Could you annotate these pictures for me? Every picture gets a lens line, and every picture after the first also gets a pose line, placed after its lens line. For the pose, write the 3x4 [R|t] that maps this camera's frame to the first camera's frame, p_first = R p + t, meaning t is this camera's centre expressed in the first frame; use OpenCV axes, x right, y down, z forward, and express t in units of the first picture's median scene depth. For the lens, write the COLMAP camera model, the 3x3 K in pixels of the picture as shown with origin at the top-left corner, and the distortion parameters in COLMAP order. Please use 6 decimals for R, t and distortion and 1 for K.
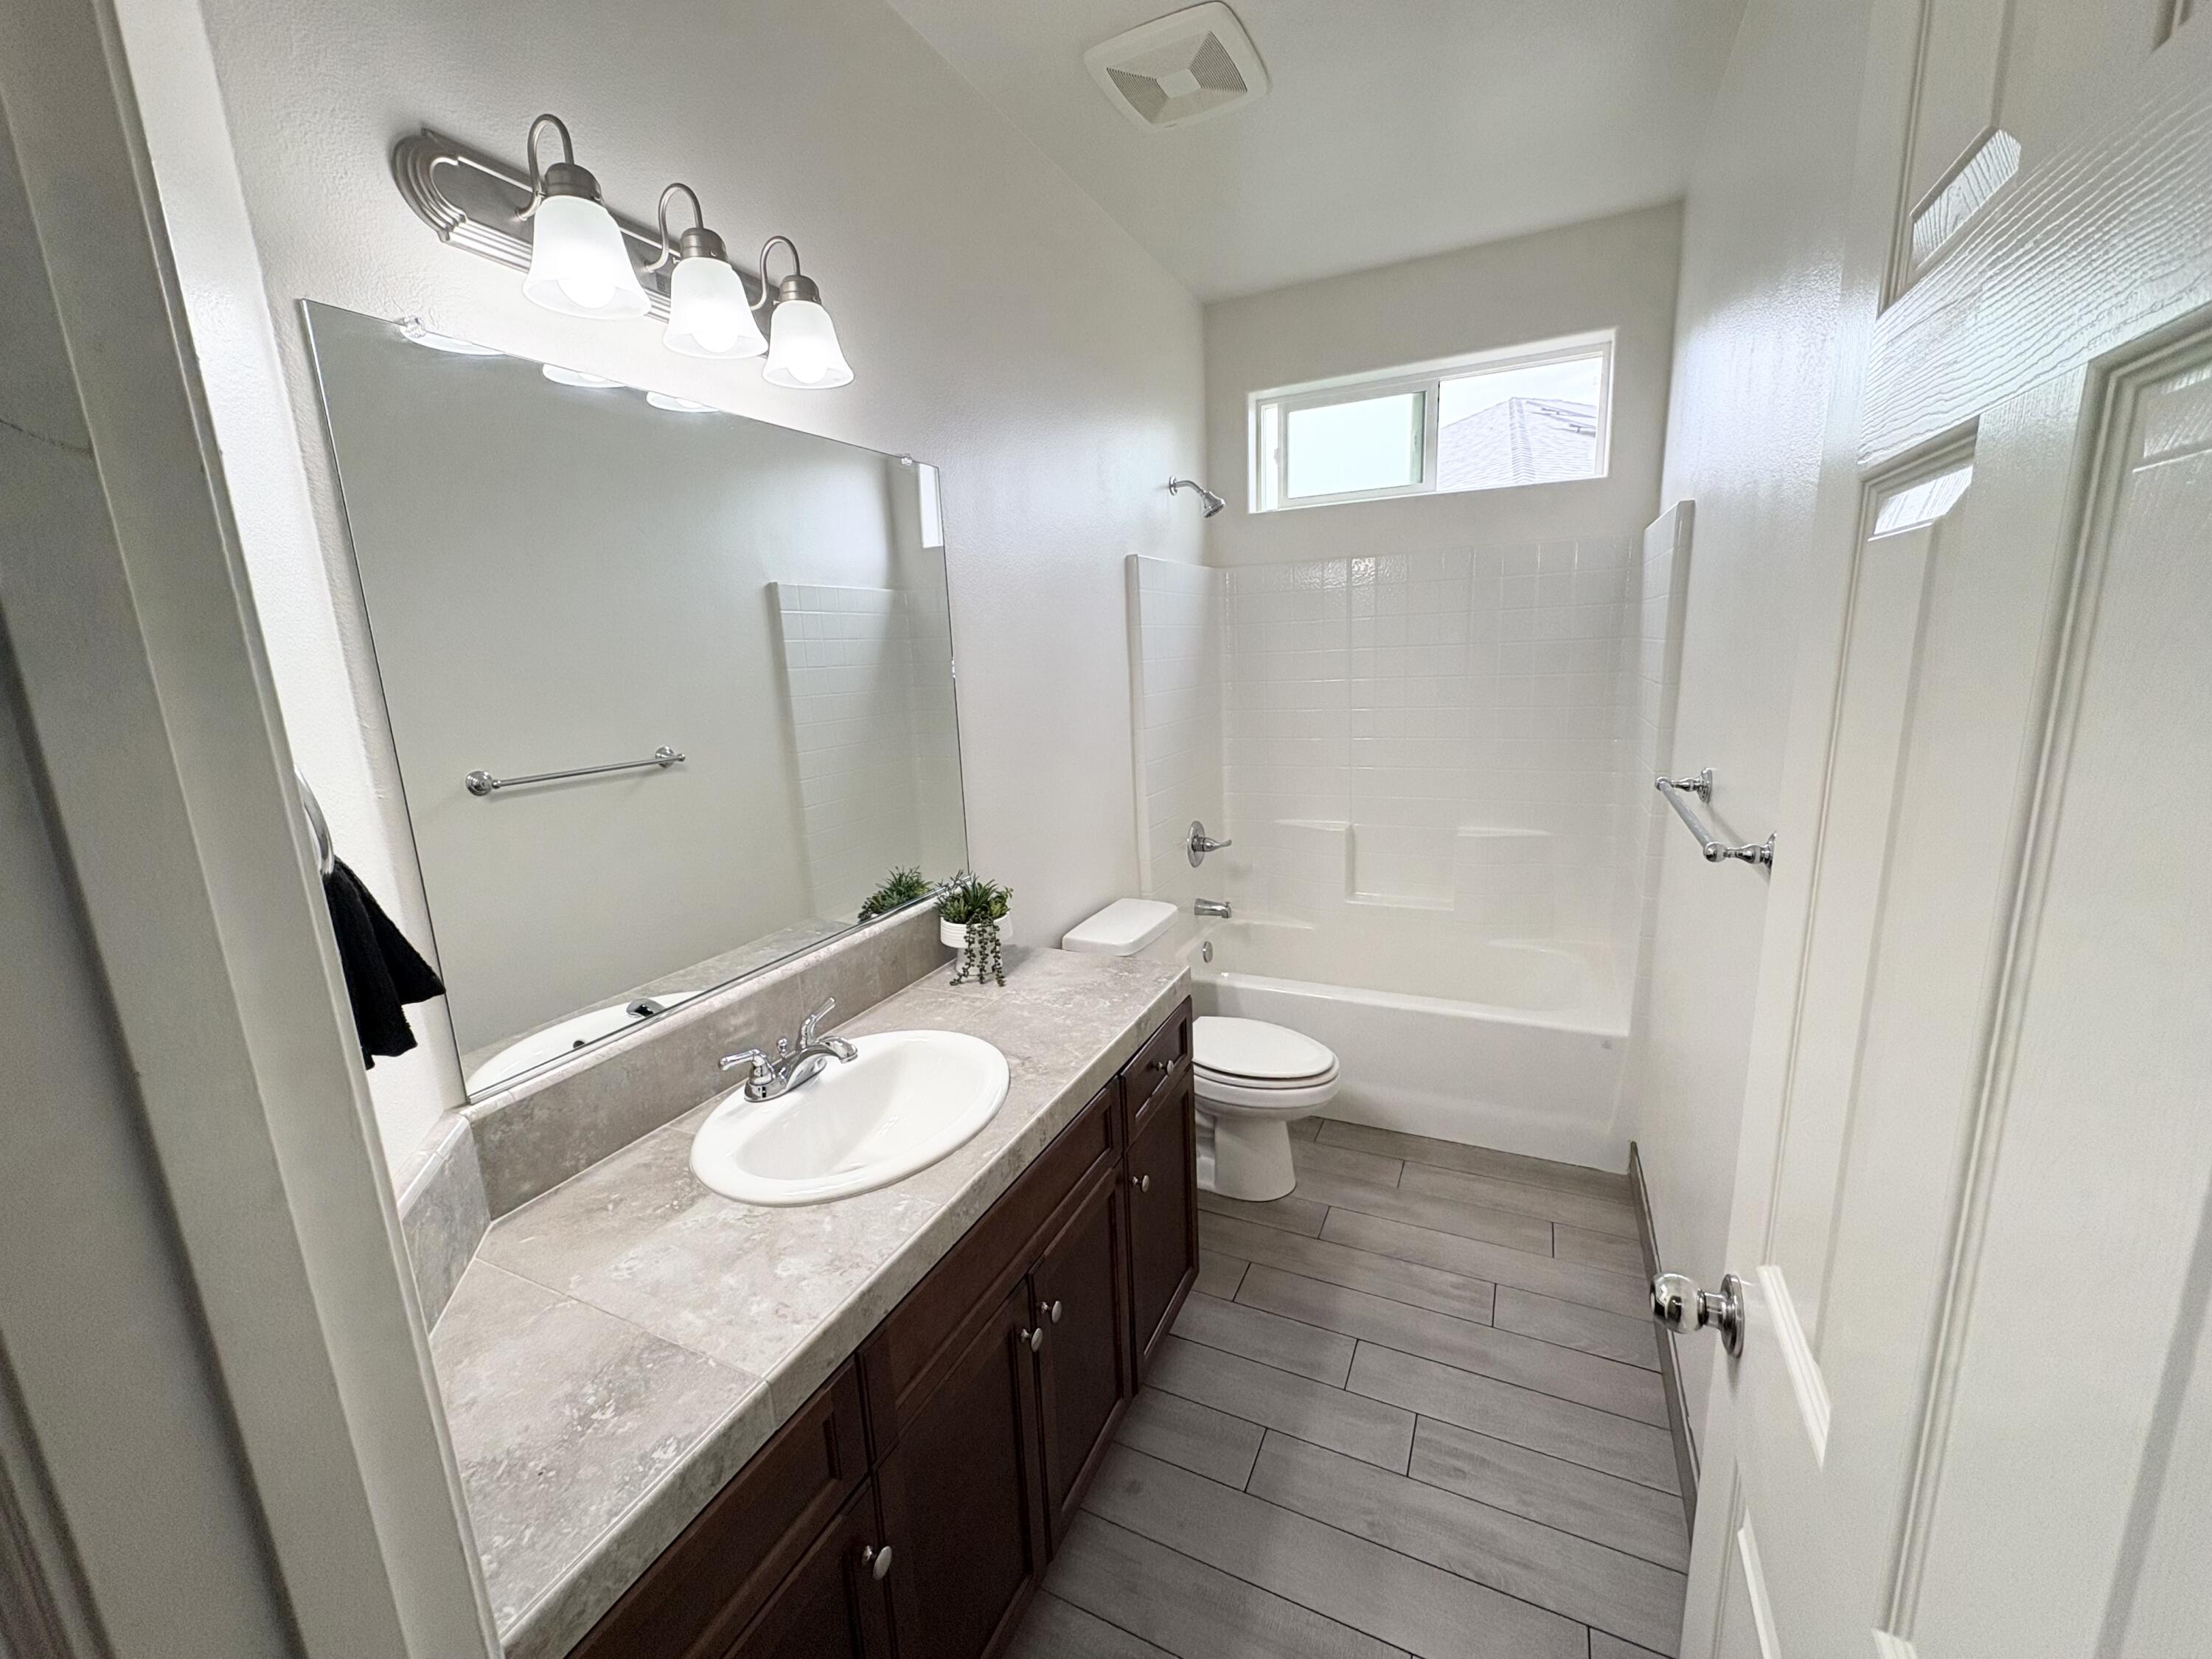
lens RADIAL K [[882.5, 0, 1104.4], [0, 882.5, 829.2], [0, 0, 1]] dist [0.000380, -0.000094]
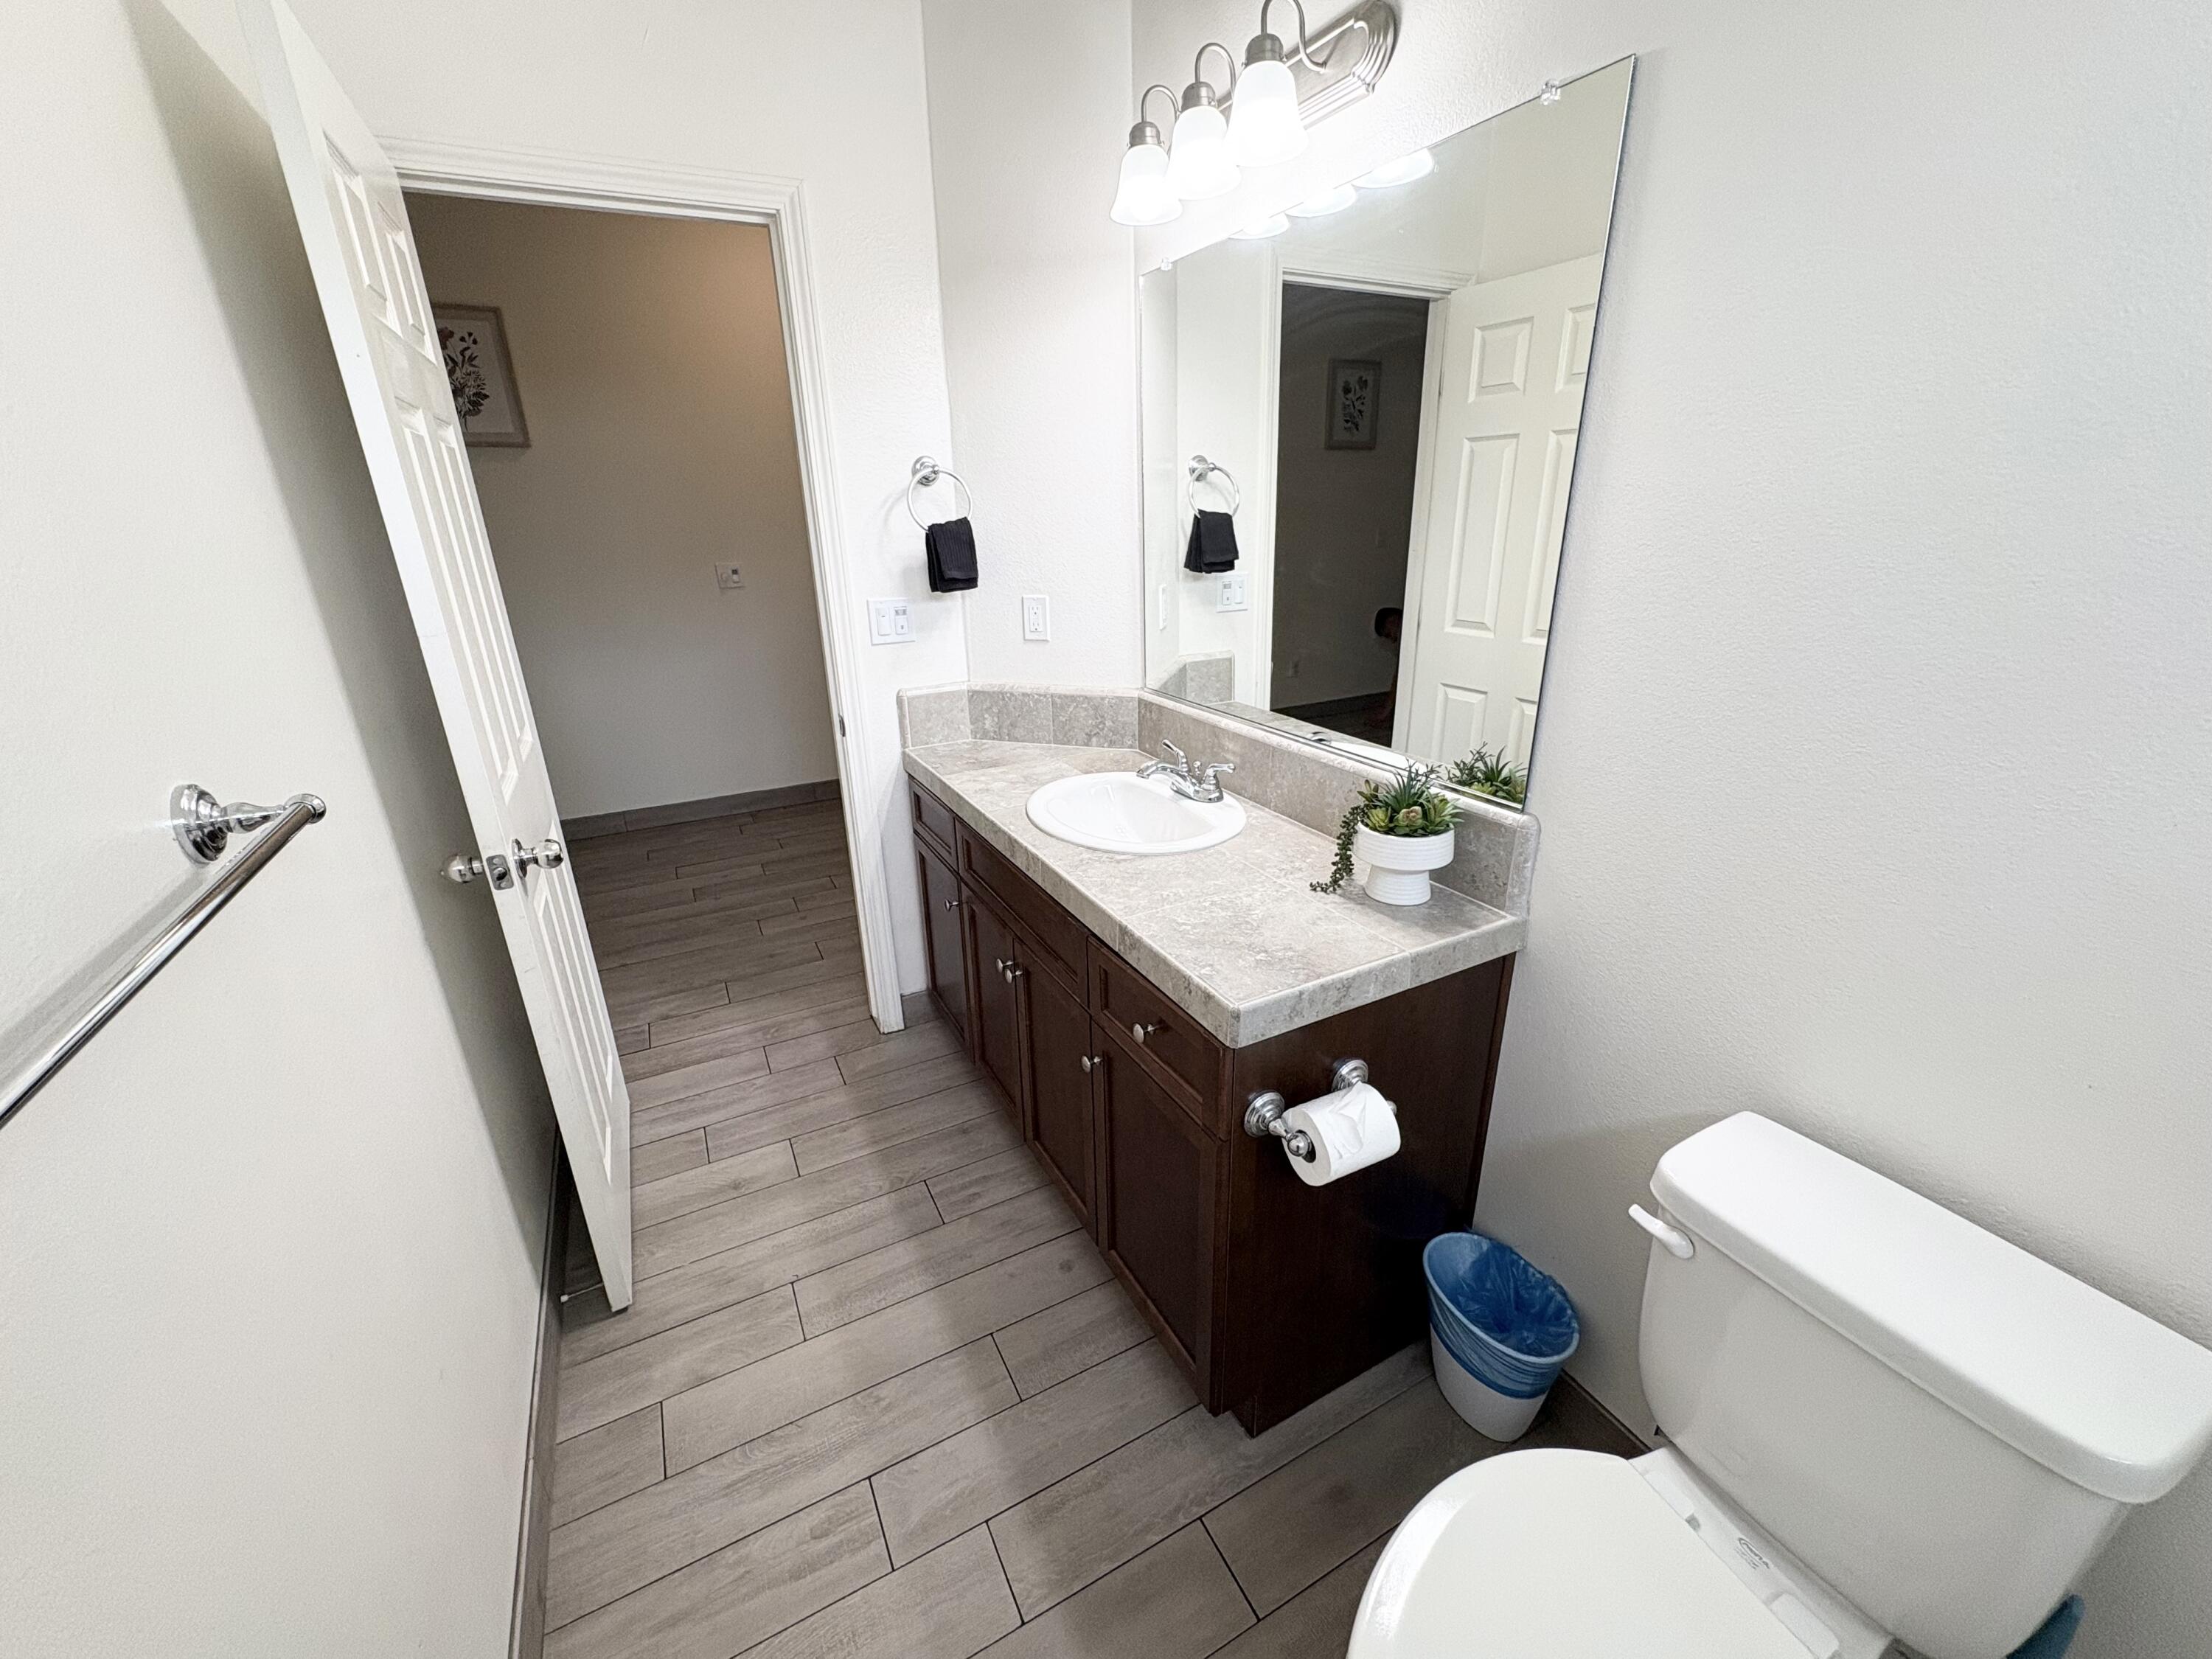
lens RADIAL K [[882.5, 0, 1104.4], [0, 882.5, 829.2], [0, 0, 1]] dist [0.000380, -0.000094]
pose [[-0.589774, 0.331893, -0.736216, 0.706188], [-0.121445, 0.864827, 0.487160, -0.293957], [0.798385, 0.376724, -0.469745, 1.506843]]
